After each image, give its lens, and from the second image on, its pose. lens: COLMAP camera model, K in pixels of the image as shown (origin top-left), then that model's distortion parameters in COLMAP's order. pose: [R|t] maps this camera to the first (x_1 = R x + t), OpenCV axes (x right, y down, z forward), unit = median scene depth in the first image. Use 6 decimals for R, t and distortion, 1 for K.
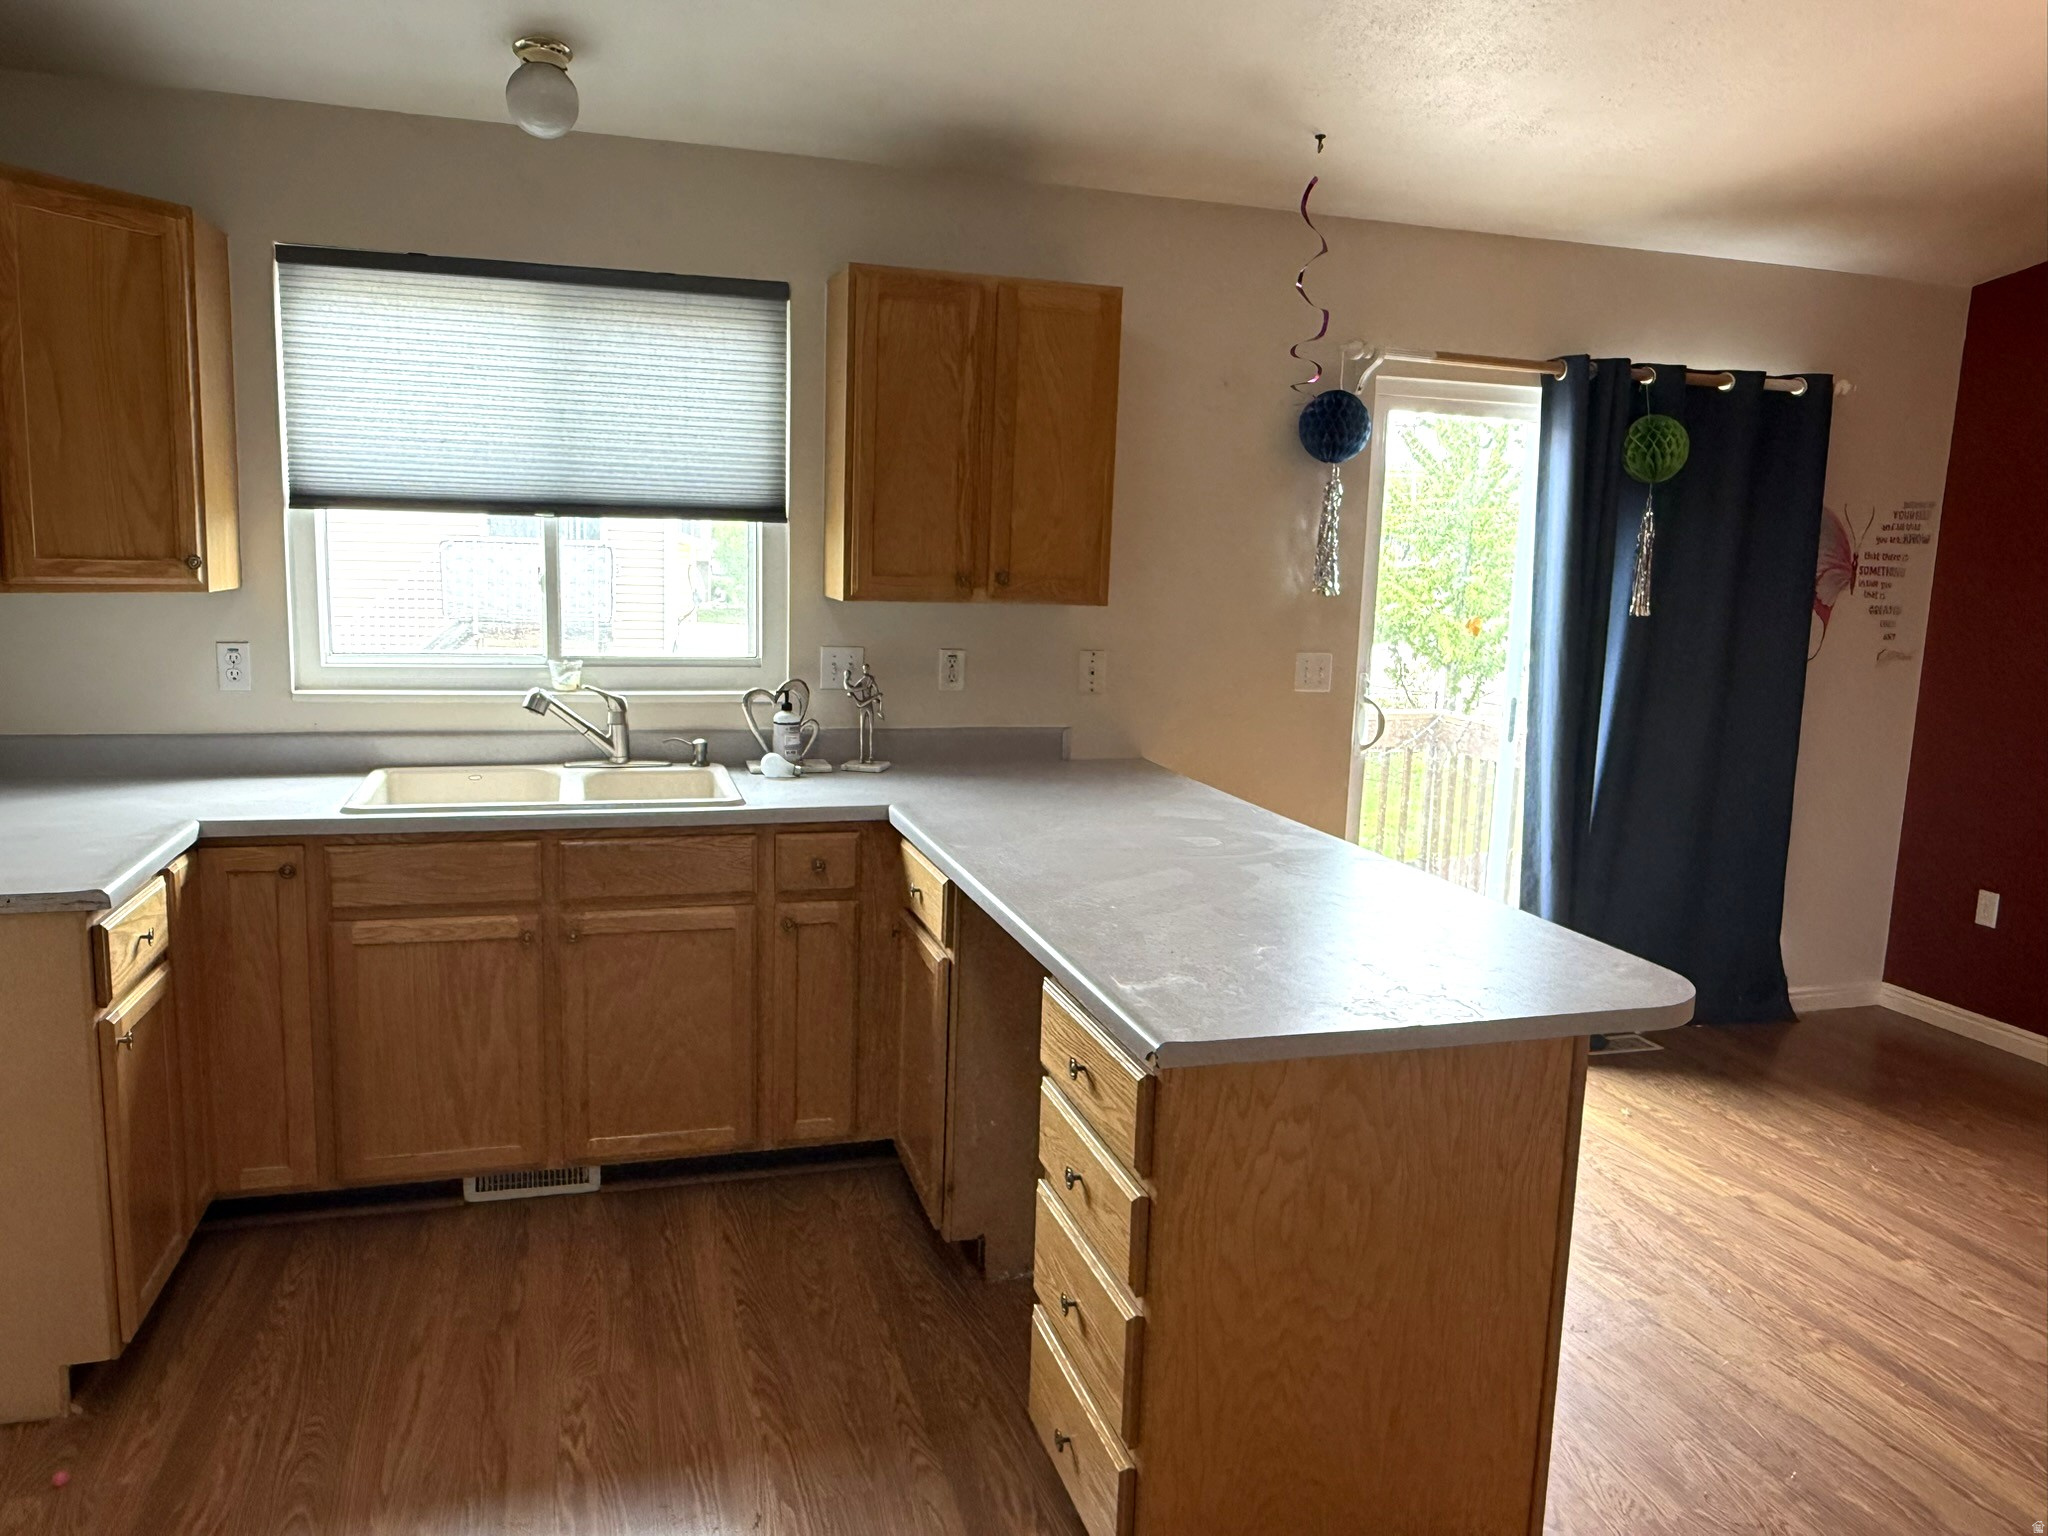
lens RADIAL K [[1445.1, 0, 1023.3], [0, 1445.1, 769.0], [0, 0, 1]] dist [0.001475, 0.006578]
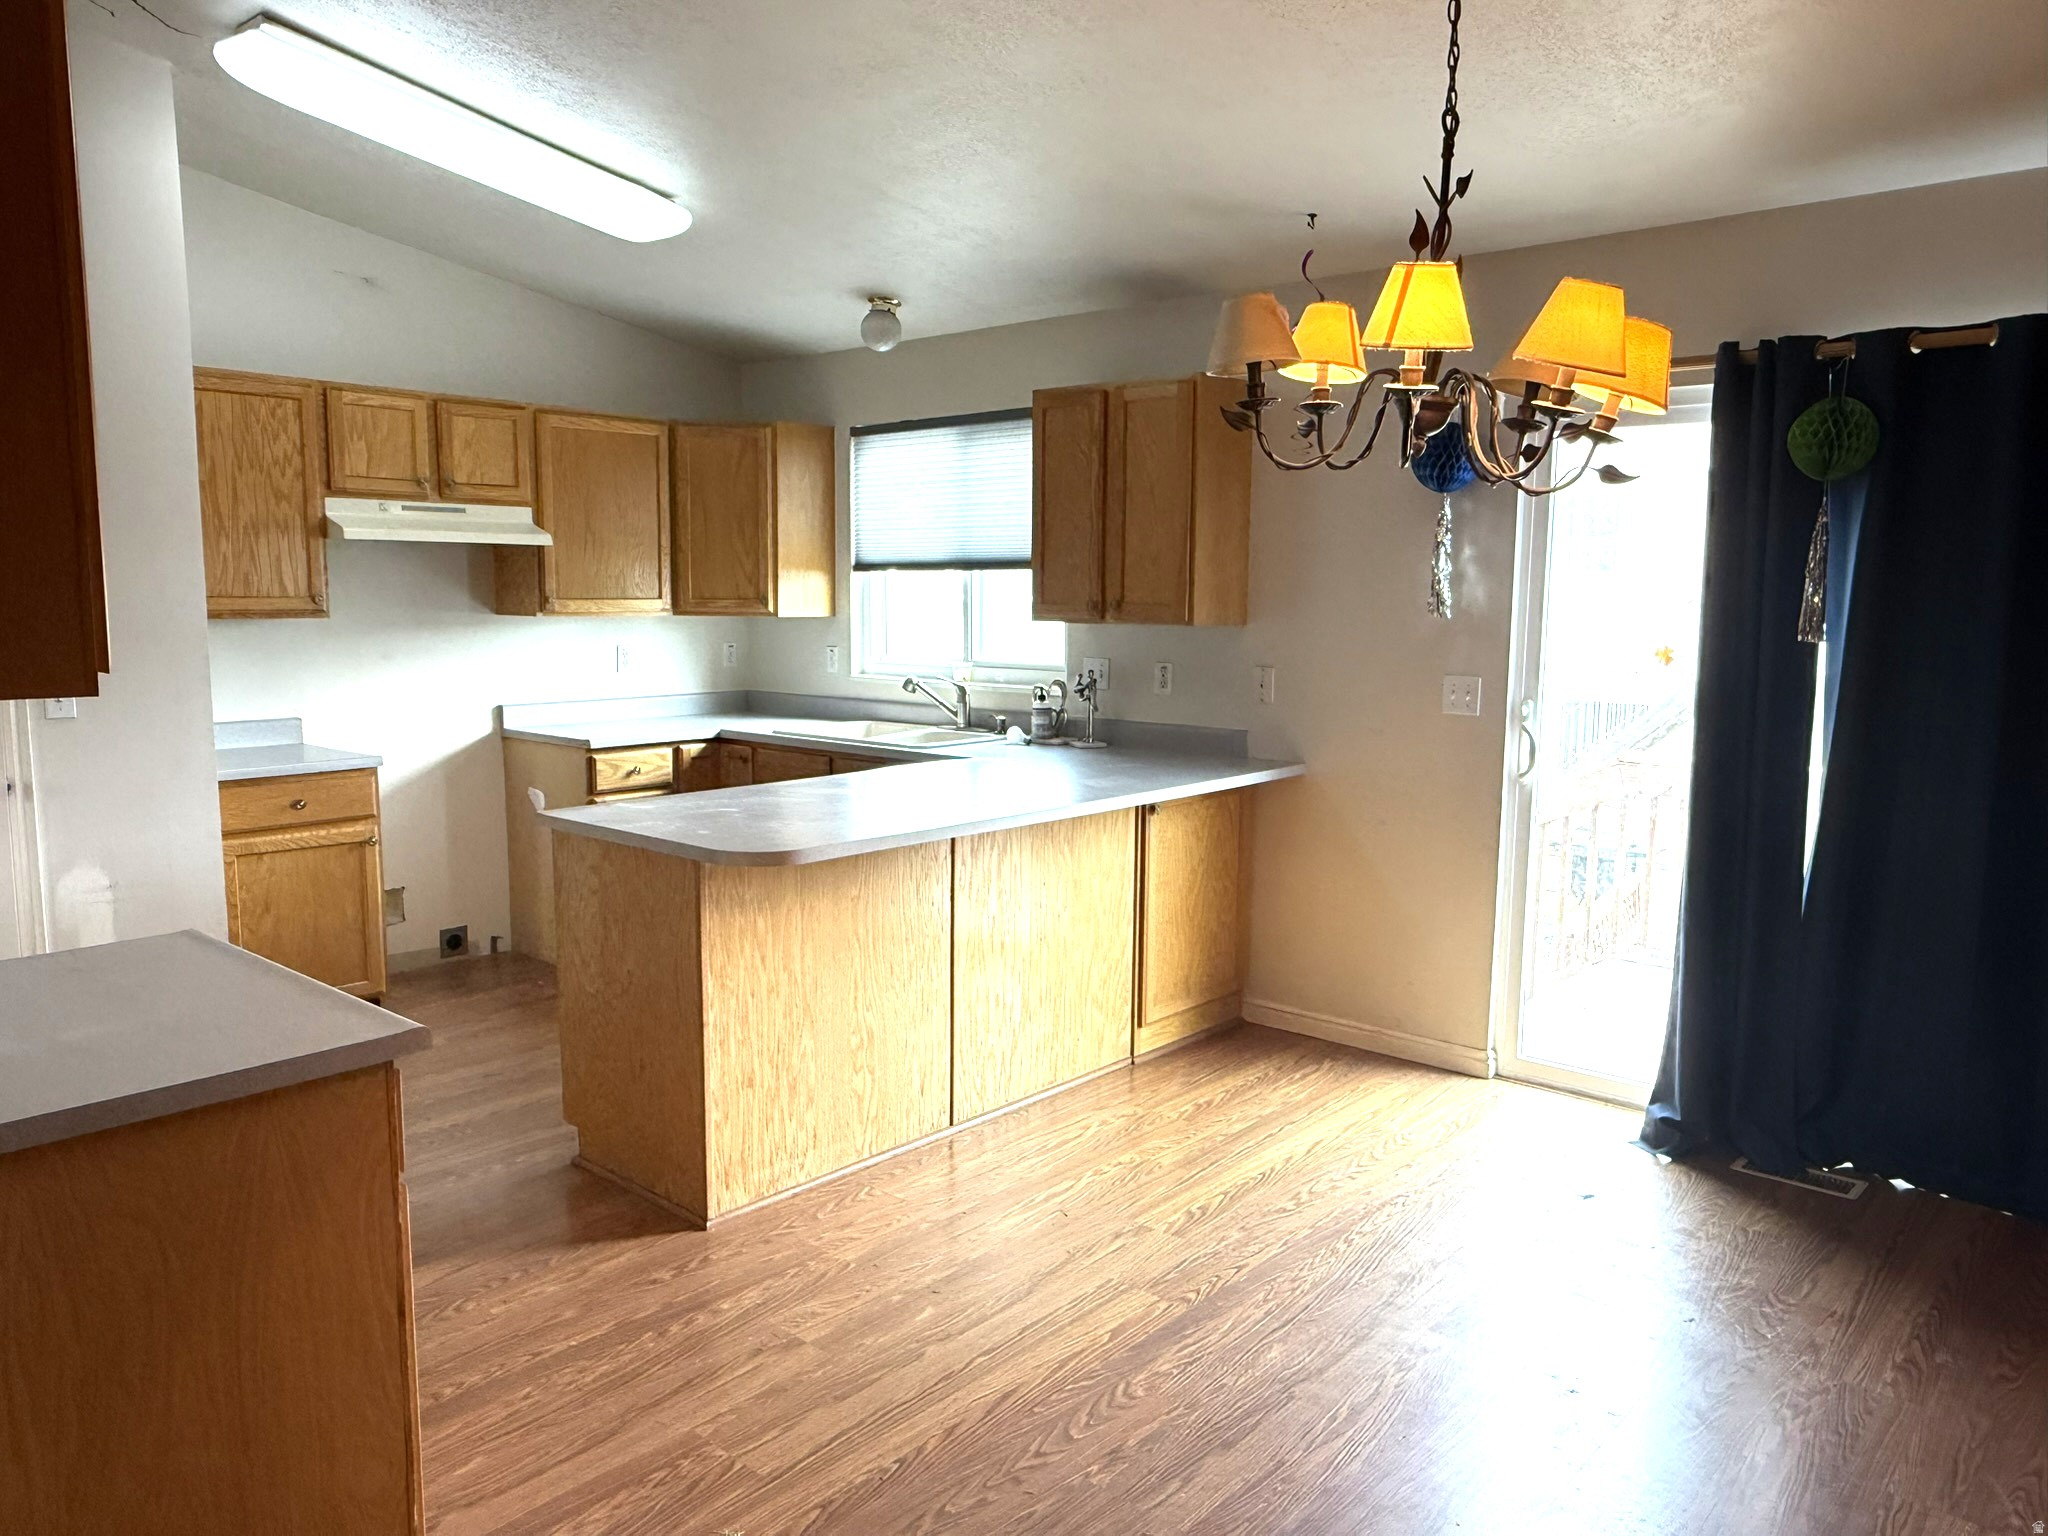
lens RADIAL K [[1445.1, 0, 1017.1], [0, 1445.1, 766.0], [0, 0, 1]] dist [0.001475, 0.006578]
pose [[0.520469, 0.077574, -0.850349, 1.097182], [-0.119697, 0.992660, 0.017294, 0.002753], [0.845449, 0.092784, 0.525934, 0.242933]]
